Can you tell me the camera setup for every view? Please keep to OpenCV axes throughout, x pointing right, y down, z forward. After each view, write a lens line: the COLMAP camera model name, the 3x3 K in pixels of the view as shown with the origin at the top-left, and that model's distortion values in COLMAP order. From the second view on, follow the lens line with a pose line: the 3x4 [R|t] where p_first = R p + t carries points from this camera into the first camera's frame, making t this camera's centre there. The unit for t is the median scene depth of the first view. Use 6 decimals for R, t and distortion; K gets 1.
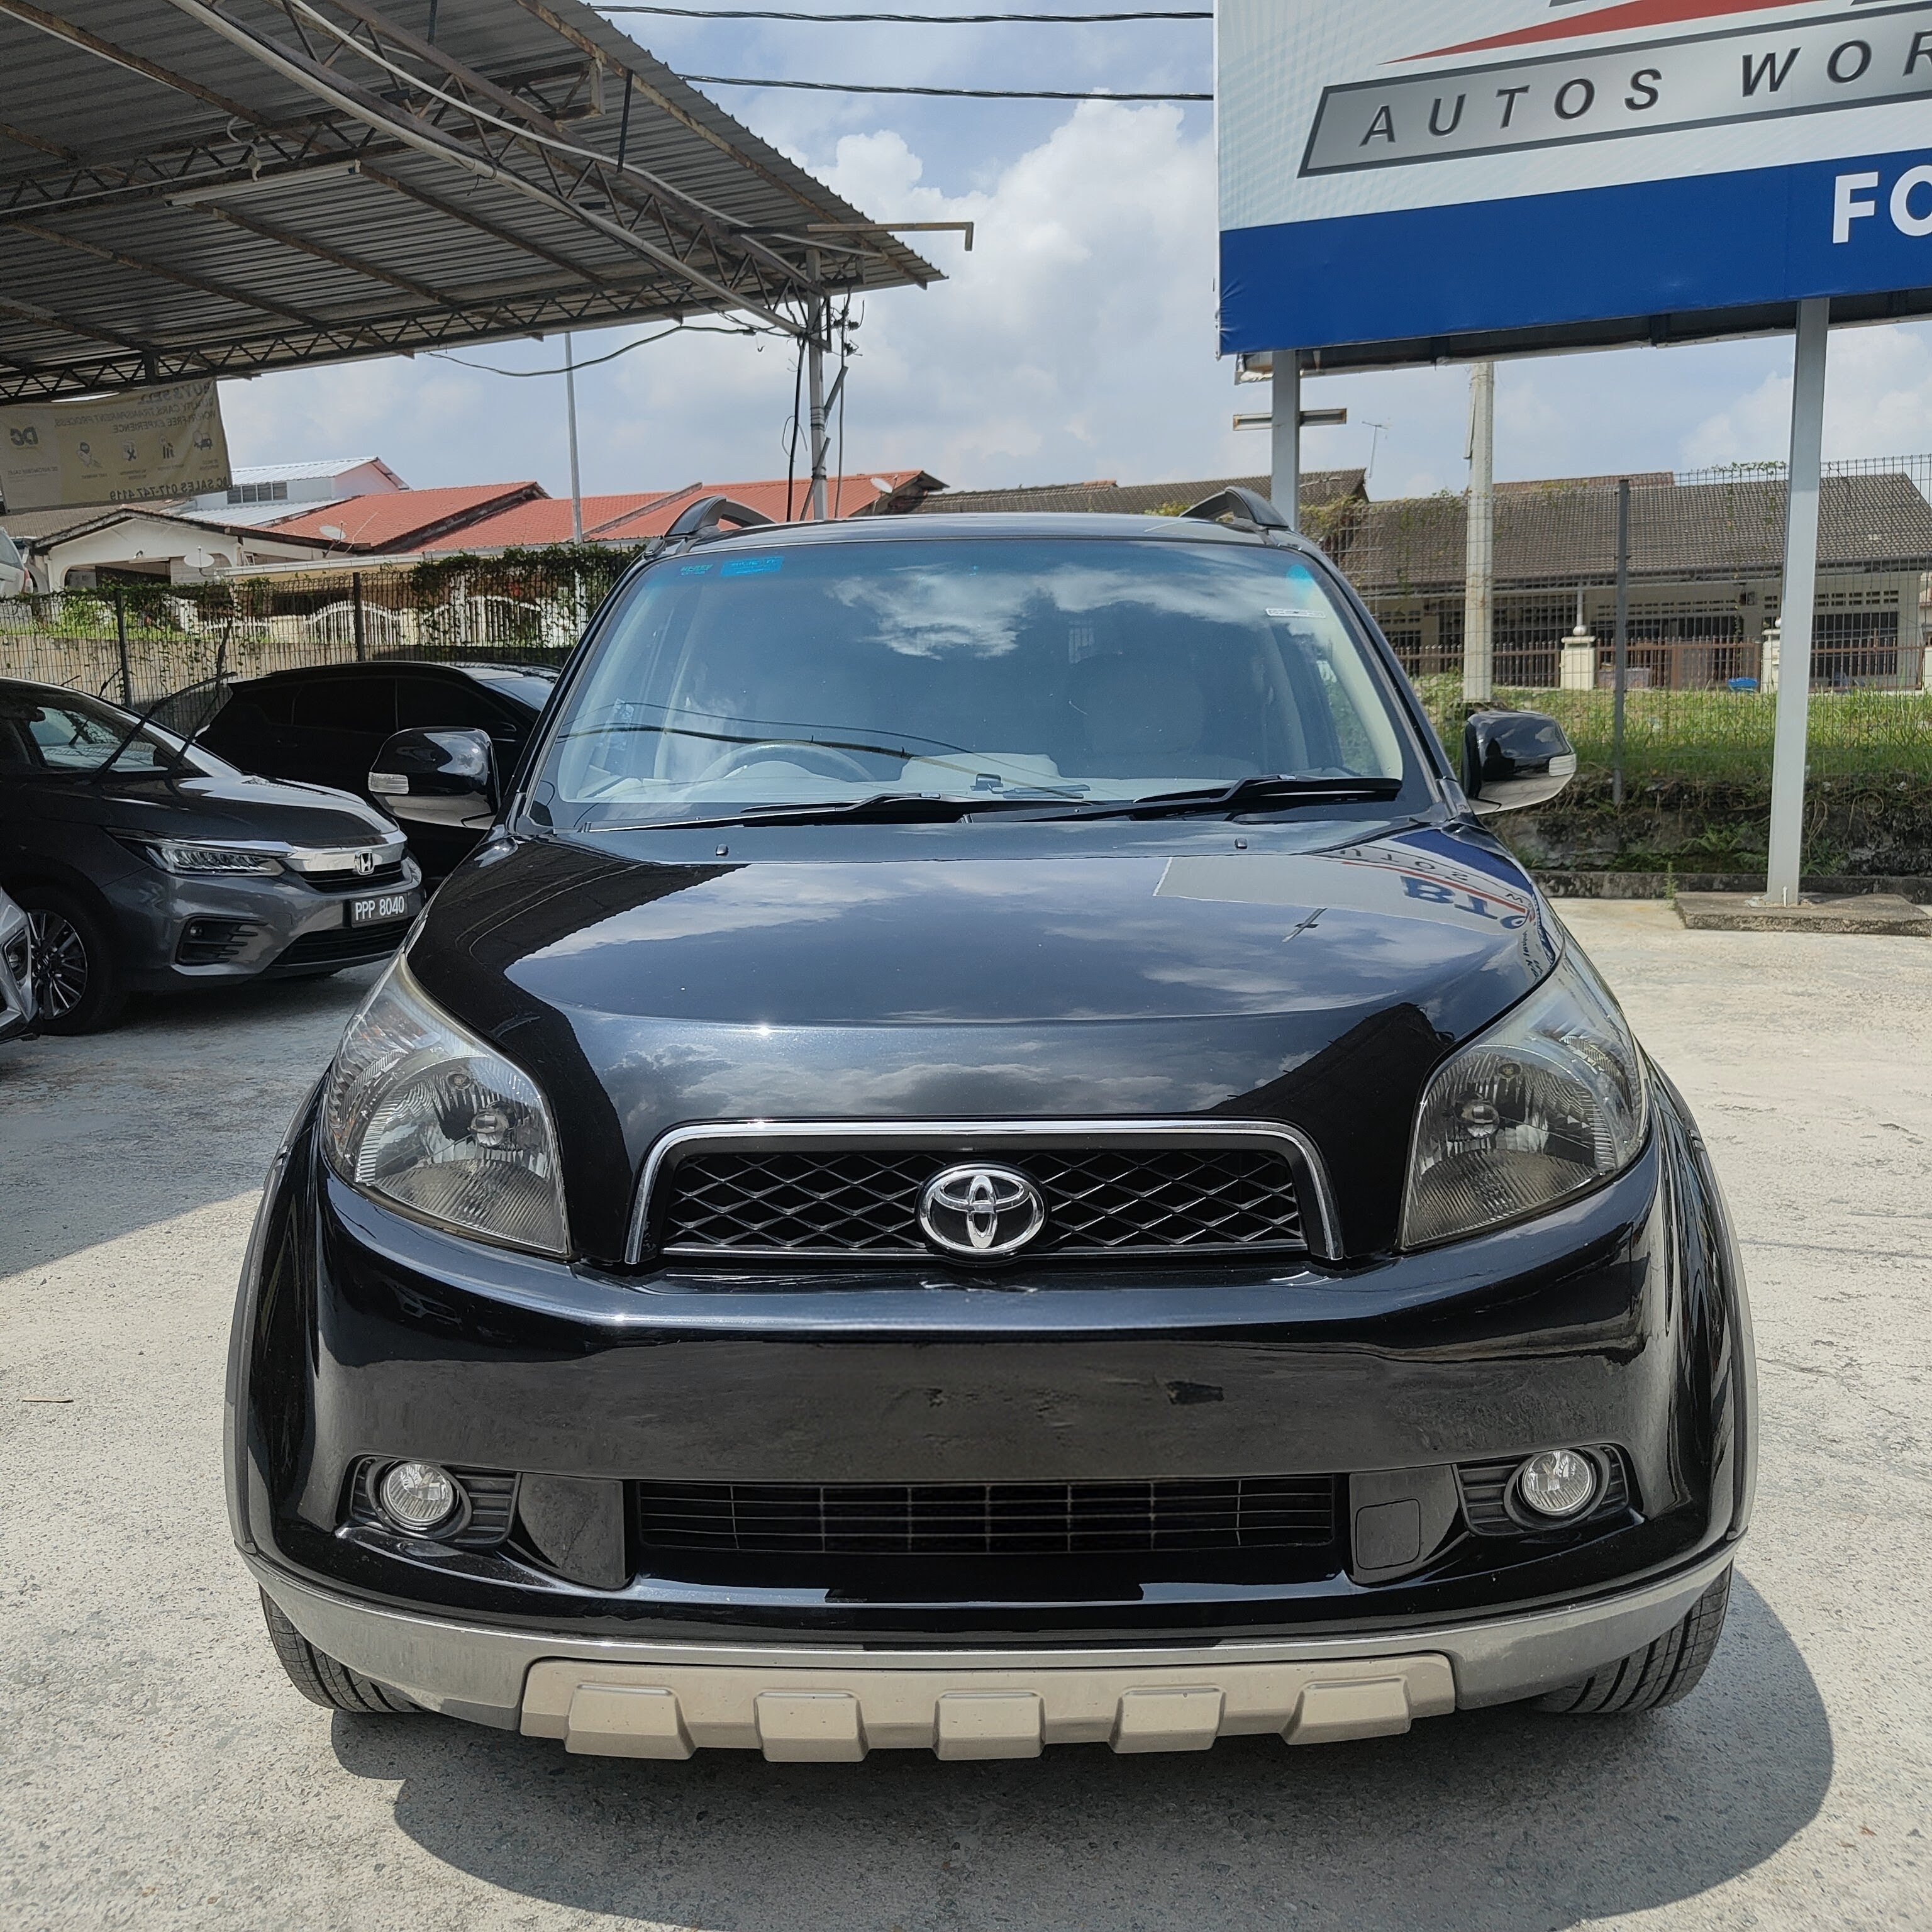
lens RADIAL K [[1830.0, 0, 966.4], [0, 1830.0, 966.3], [0, 0, 1]] dist [-0.005242, 0.000000]
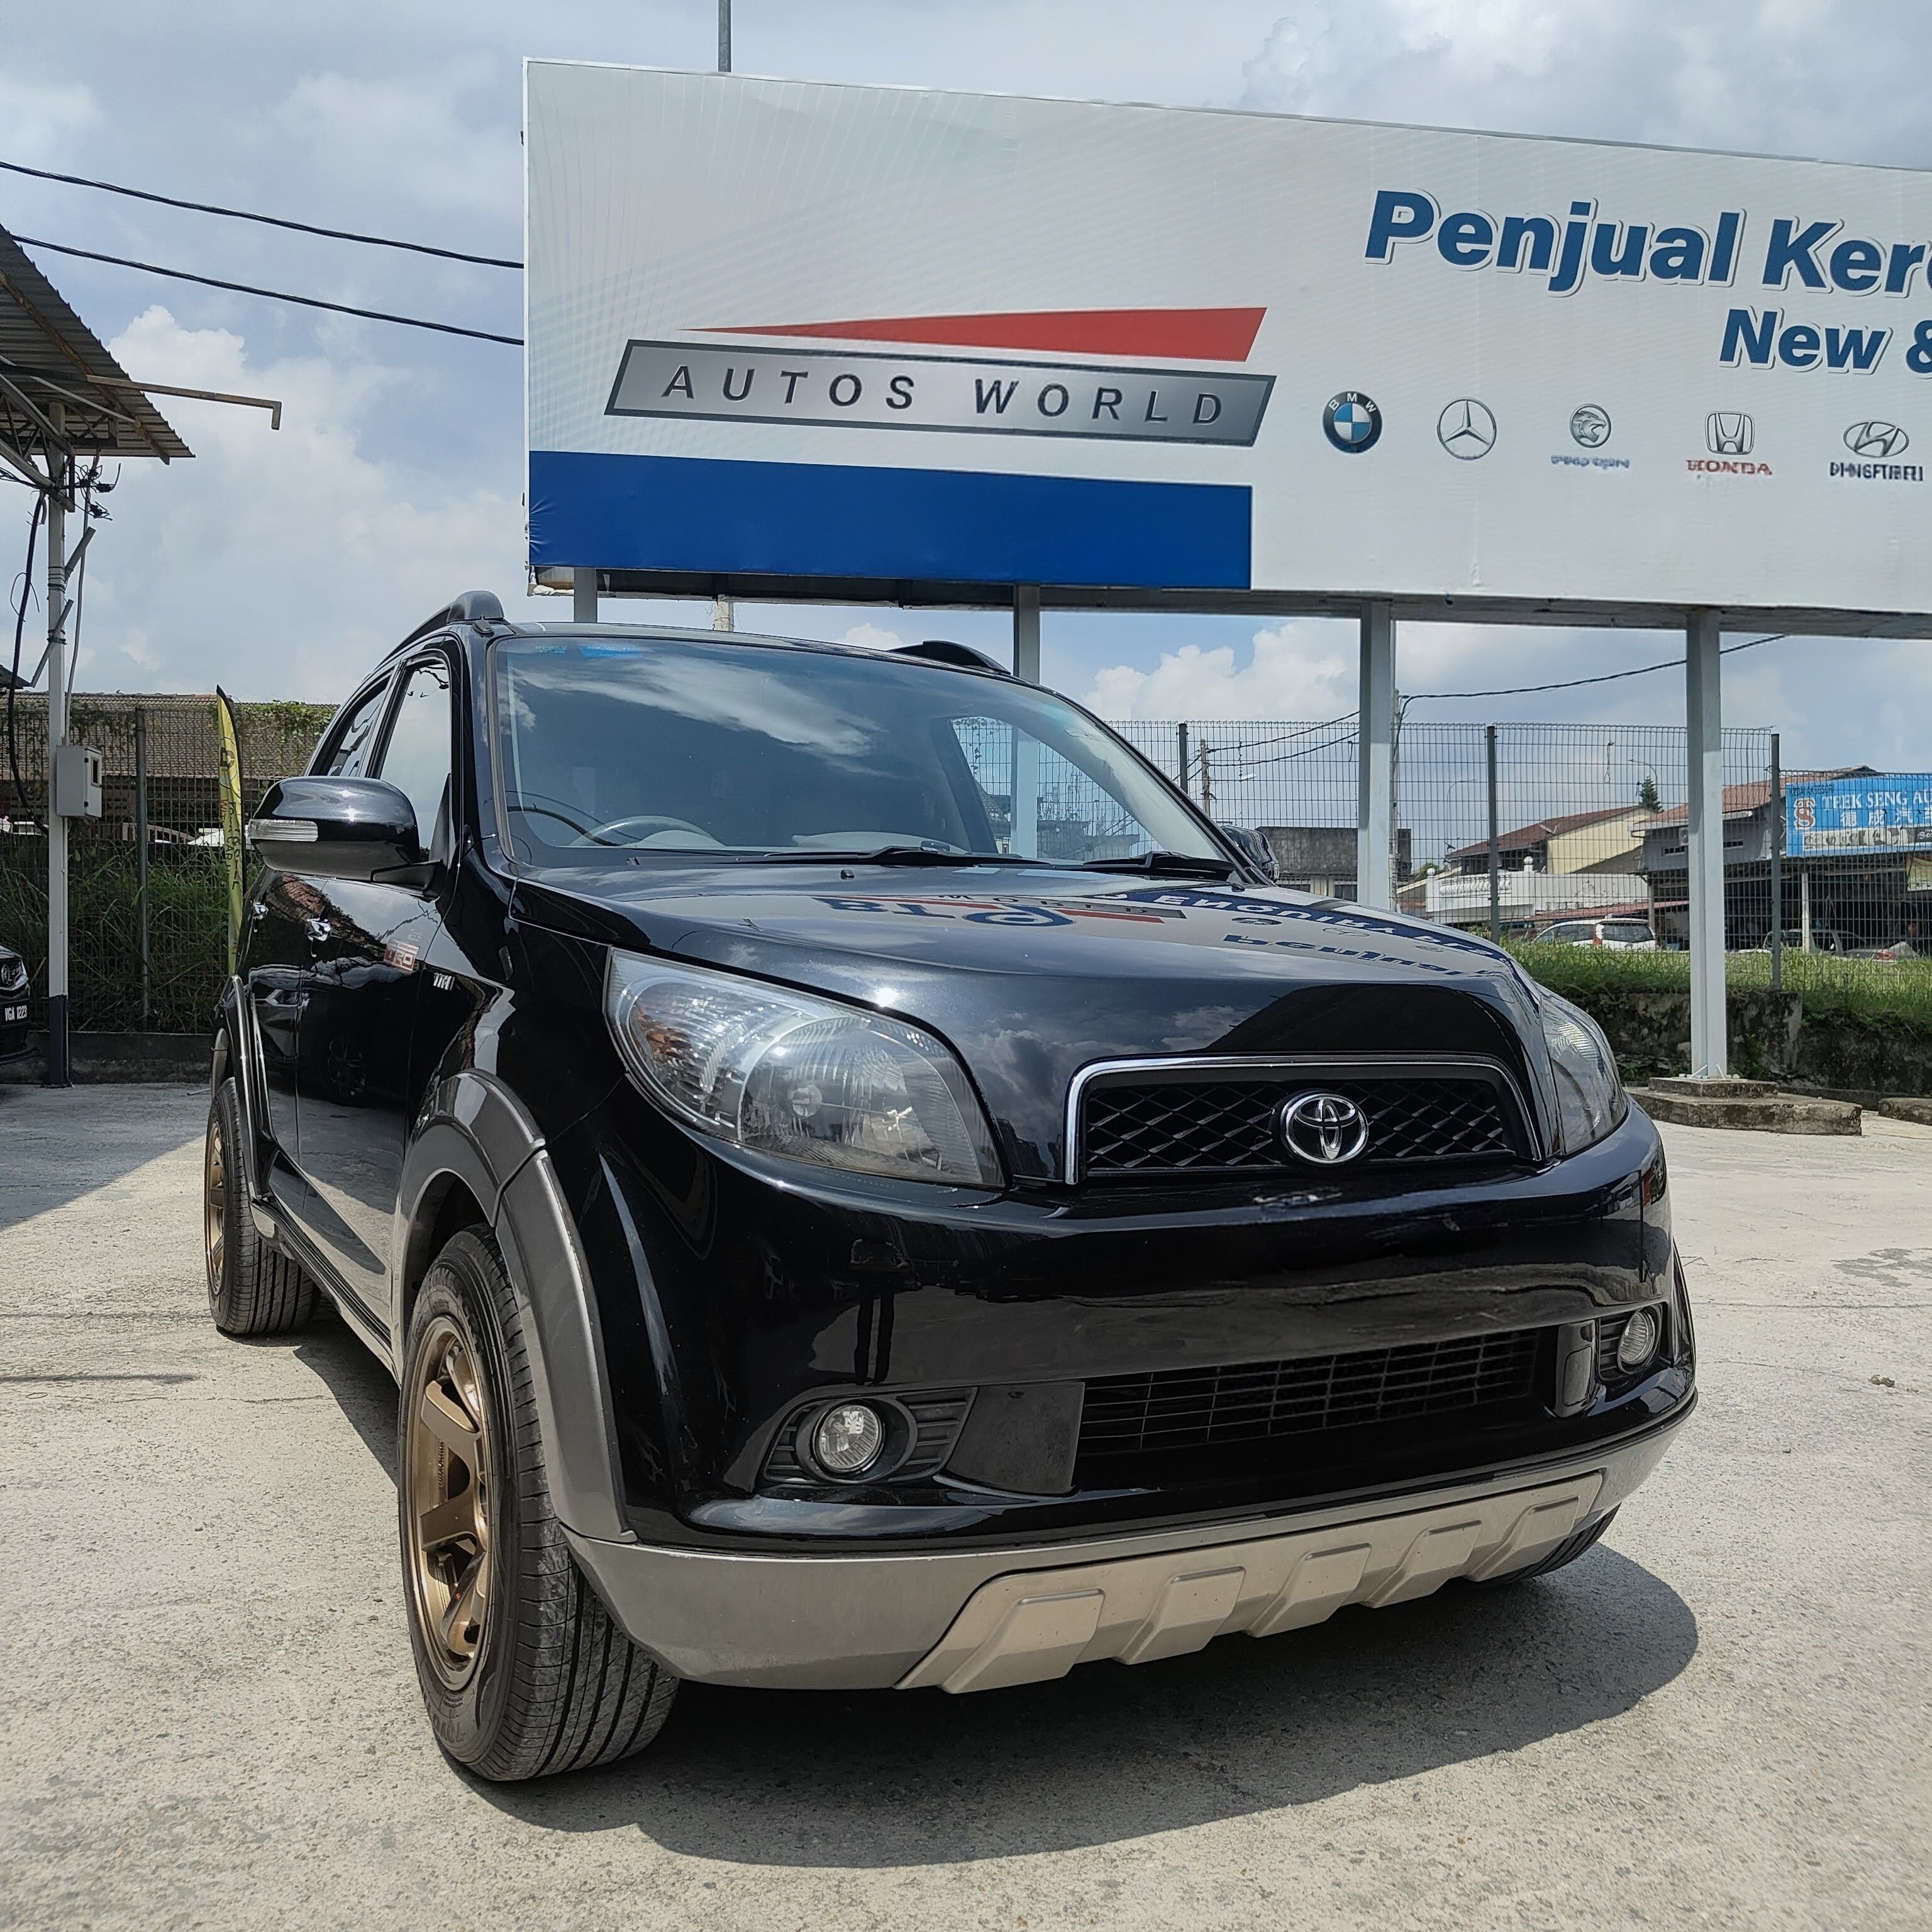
lens RADIAL K [[1830.0, 0, 966.7], [0, 1830.0, 965.5], [0, 0, 1]] dist [-0.005242, 0.000000]
pose [[0.870089, 0.023702, 0.492325, -0.155510], [0.043960, 0.991131, -0.125407, 0.033068], [-0.490930, 0.130758, 0.861330, 0.012955]]
